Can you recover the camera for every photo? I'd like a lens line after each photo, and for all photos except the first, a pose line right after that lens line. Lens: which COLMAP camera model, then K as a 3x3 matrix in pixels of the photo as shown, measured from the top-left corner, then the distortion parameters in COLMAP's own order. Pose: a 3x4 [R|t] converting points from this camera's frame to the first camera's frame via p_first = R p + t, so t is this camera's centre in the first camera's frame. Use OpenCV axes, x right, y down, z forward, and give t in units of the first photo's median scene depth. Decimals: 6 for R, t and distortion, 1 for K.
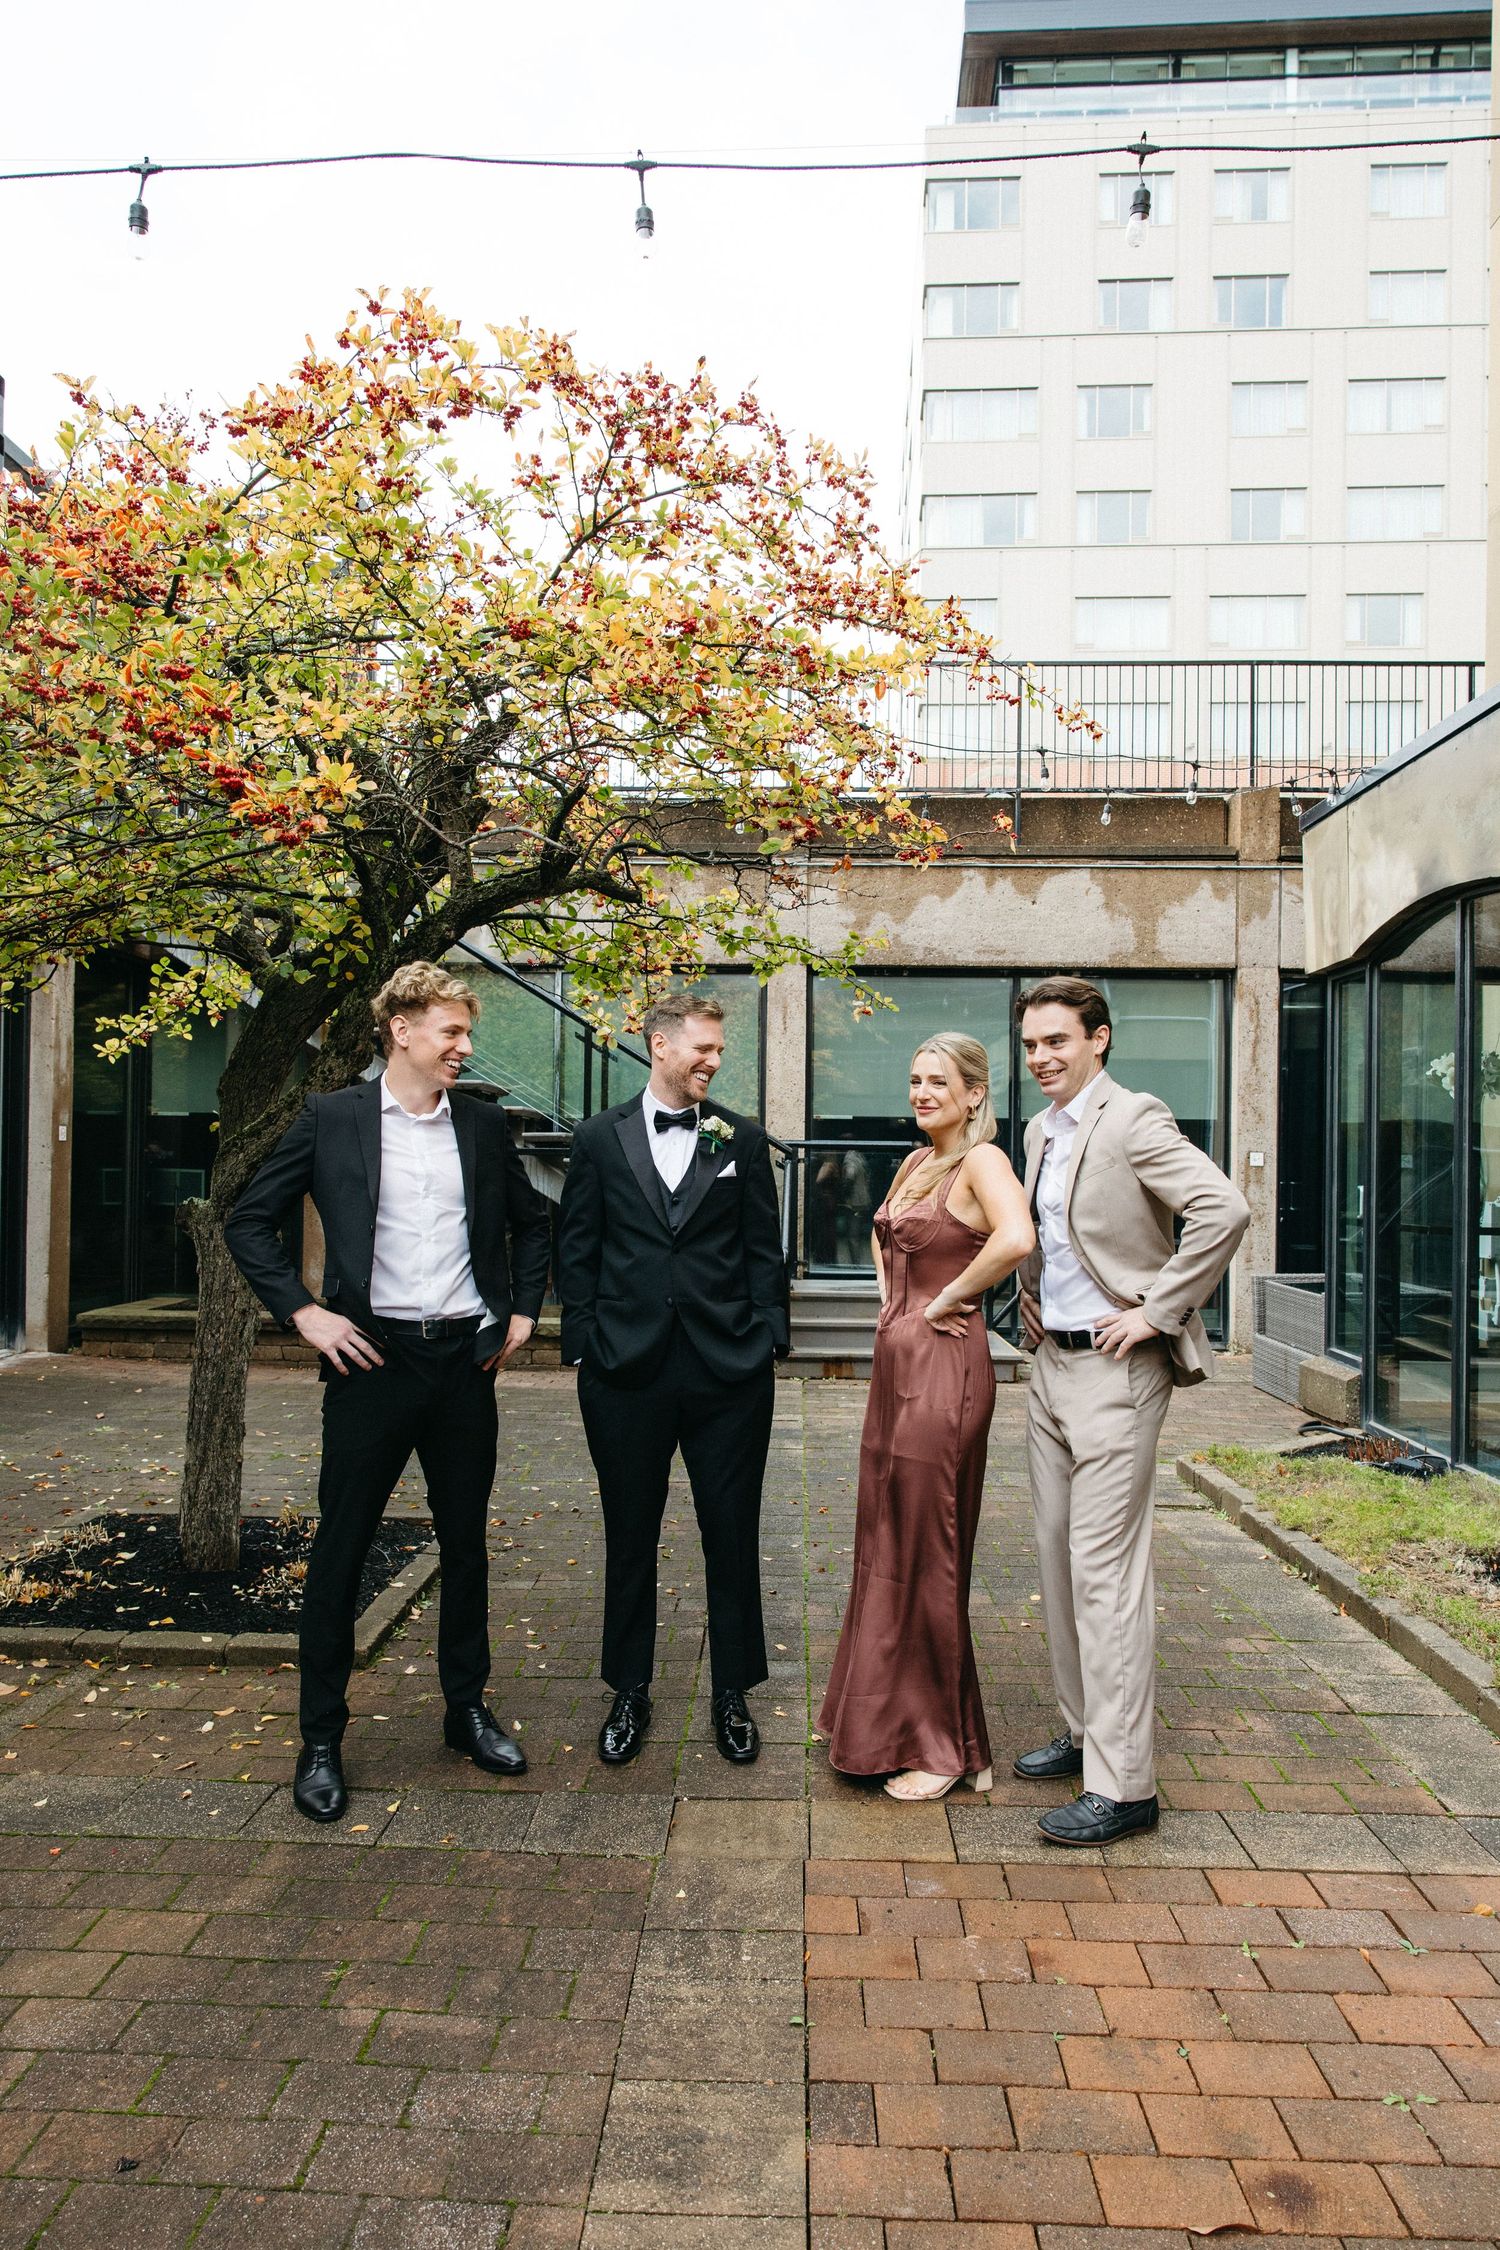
lens RADIAL K [[1475.3, 0, 750.0], [0, 1475.3, 1125.0], [0, 0, 1]] dist [-0.003641, 0.000480]
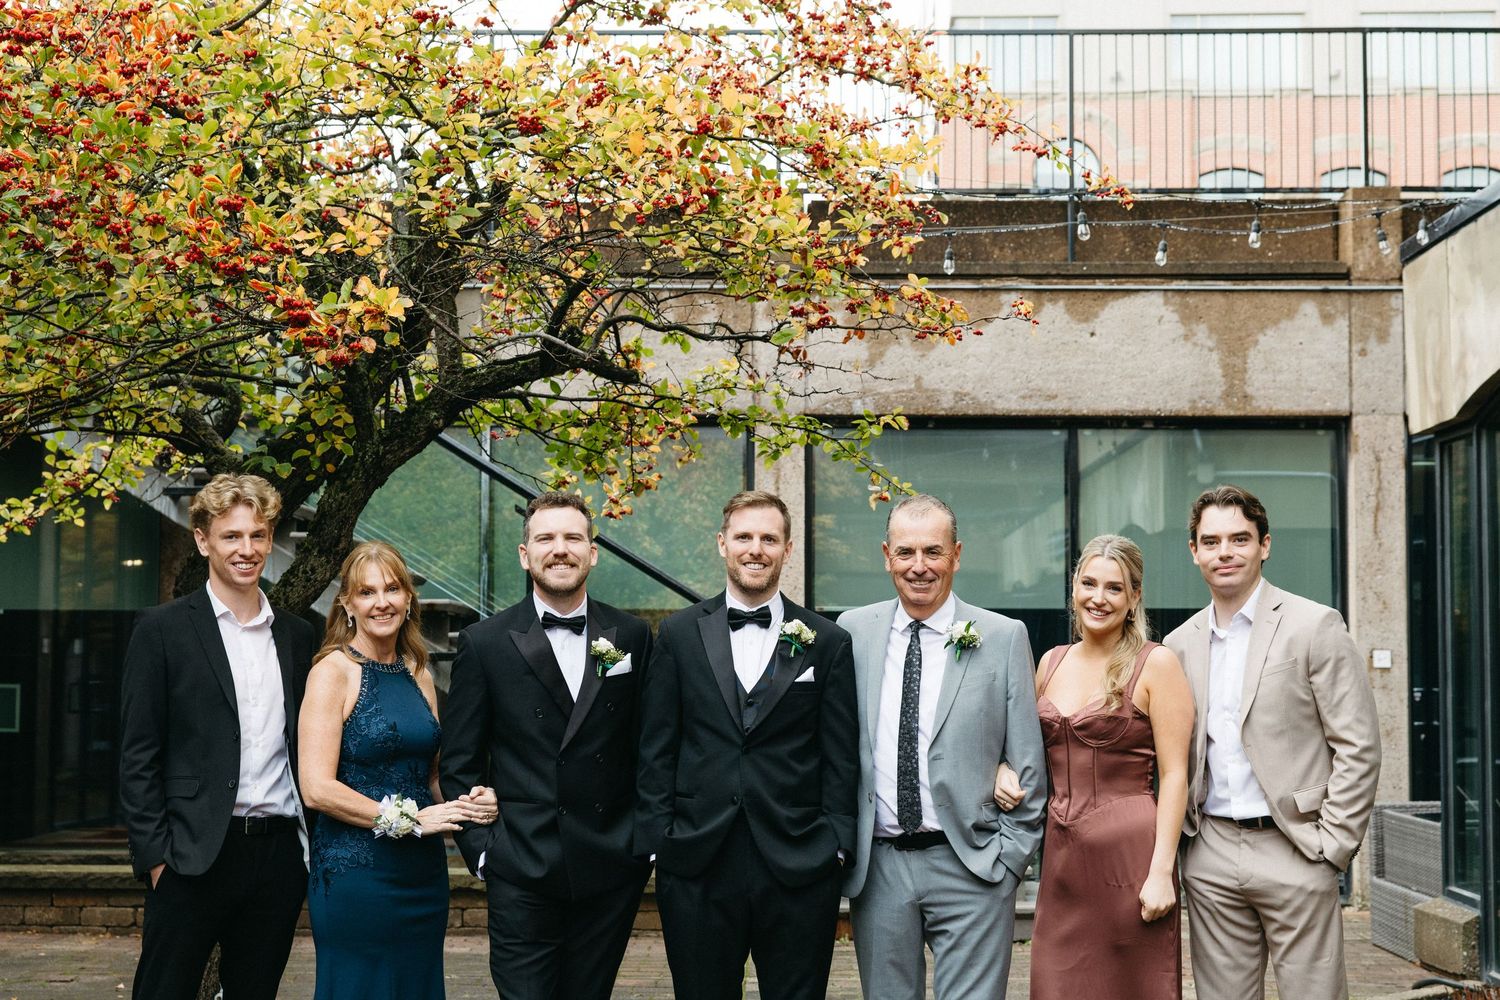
lens RADIAL K [[2164.8, 0, 750.0], [0, 2164.8, 500.0], [0, 0, 1]] dist [0.018657, -0.041127]
pose [[0.999804, -0.006962, 0.018511, -0.020367], [0.007943, 0.998536, -0.053506, -0.003476], [-0.018111, 0.053643, 0.998396, -0.240196]]
